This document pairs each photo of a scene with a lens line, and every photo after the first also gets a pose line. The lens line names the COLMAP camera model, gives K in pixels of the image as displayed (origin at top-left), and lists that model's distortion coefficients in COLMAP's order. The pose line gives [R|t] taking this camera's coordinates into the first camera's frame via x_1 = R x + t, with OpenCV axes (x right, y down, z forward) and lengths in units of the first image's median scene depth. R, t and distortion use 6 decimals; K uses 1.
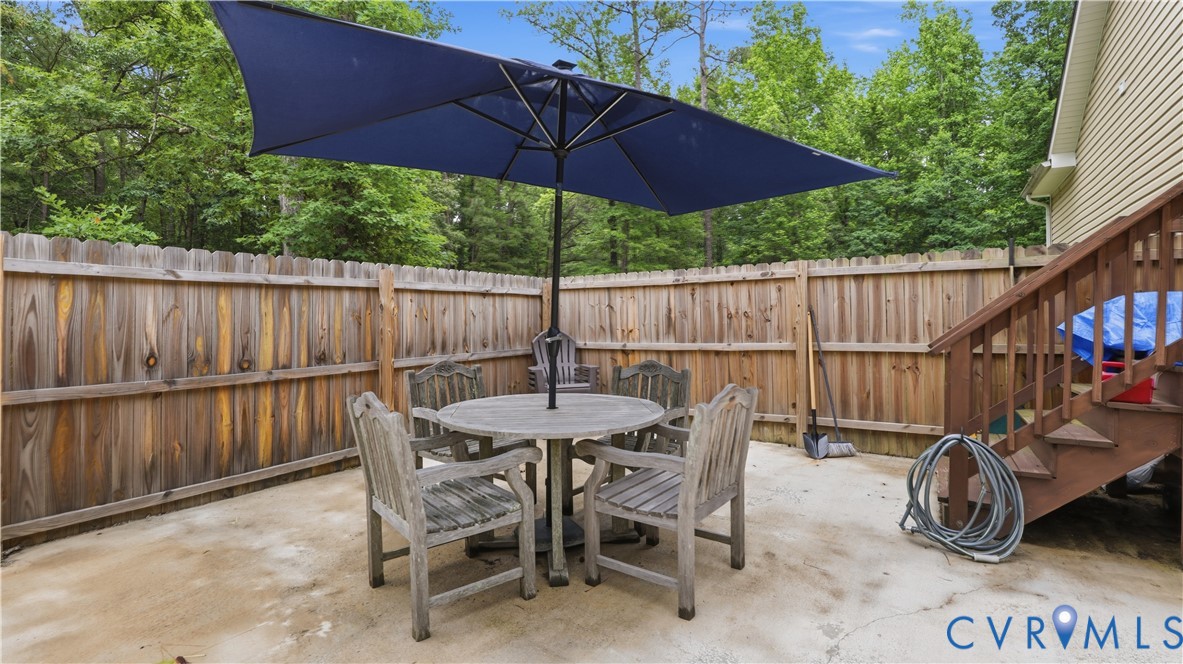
lens RADIAL K [[548.9, 0, 595.2], [0, 548.9, 322.8], [0, 0, 1]] dist [-0.028609, 0.004266]
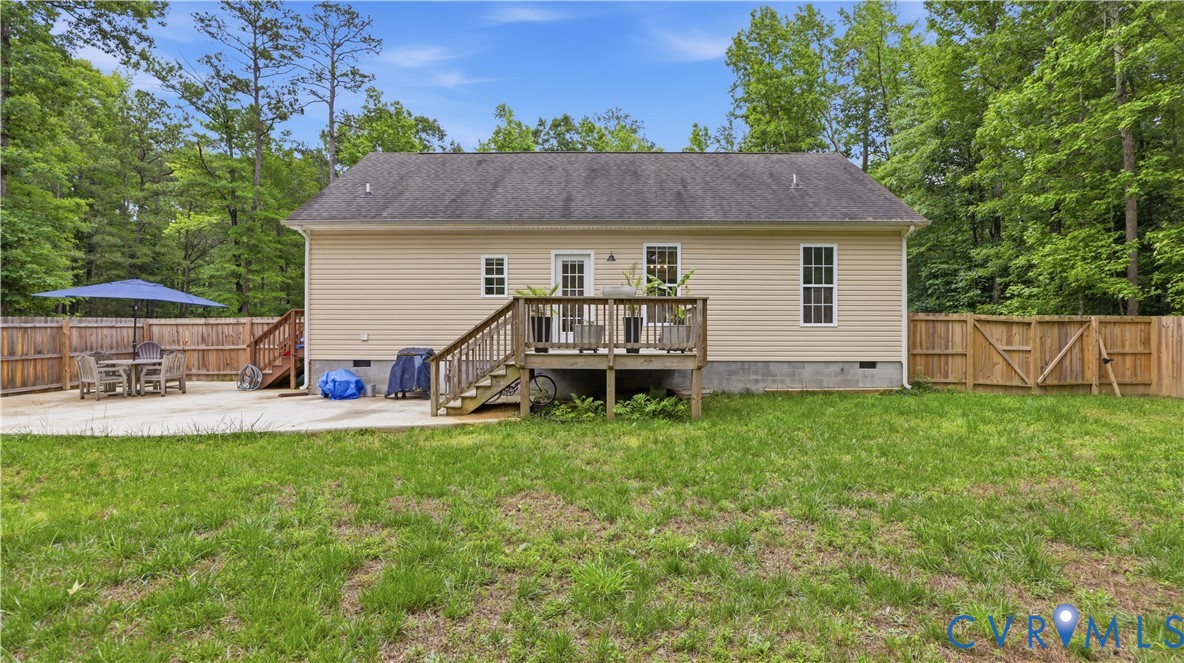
lens RADIAL K [[549.3, 0, 588.6], [0, 549.3, 337.9], [0, 0, 1]] dist [-0.028609, 0.004266]
pose [[0.861421, -0.003133, 0.507882, 0.426057], [0.001032, 0.999990, 0.004419, -0.014521], [-0.507891, -0.003282, 0.861415, -2.226371]]
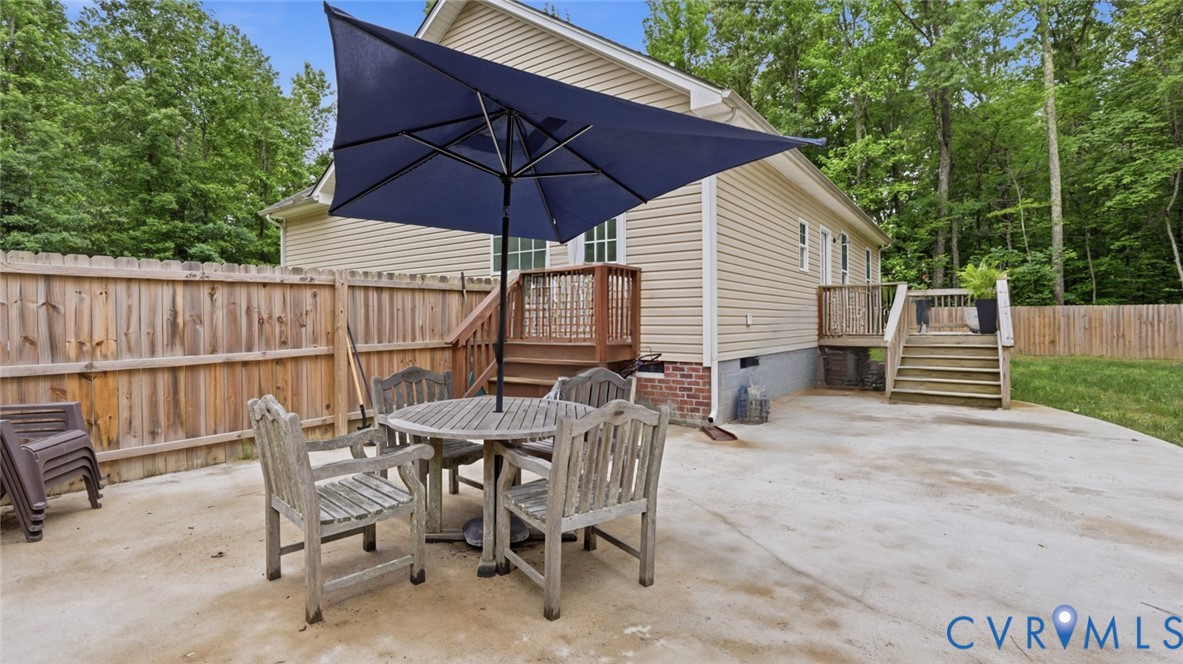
lens RADIAL K [[548.9, 0, 596.9], [0, 548.9, 312.1], [0, 0, 1]] dist [-0.028609, 0.004266]
pose [[0.072465, 0.011036, 0.997310, -0.601927], [0.004397, 0.999926, -0.011384, -0.014783], [-0.997361, 0.005210, 0.072411, 0.383718]]
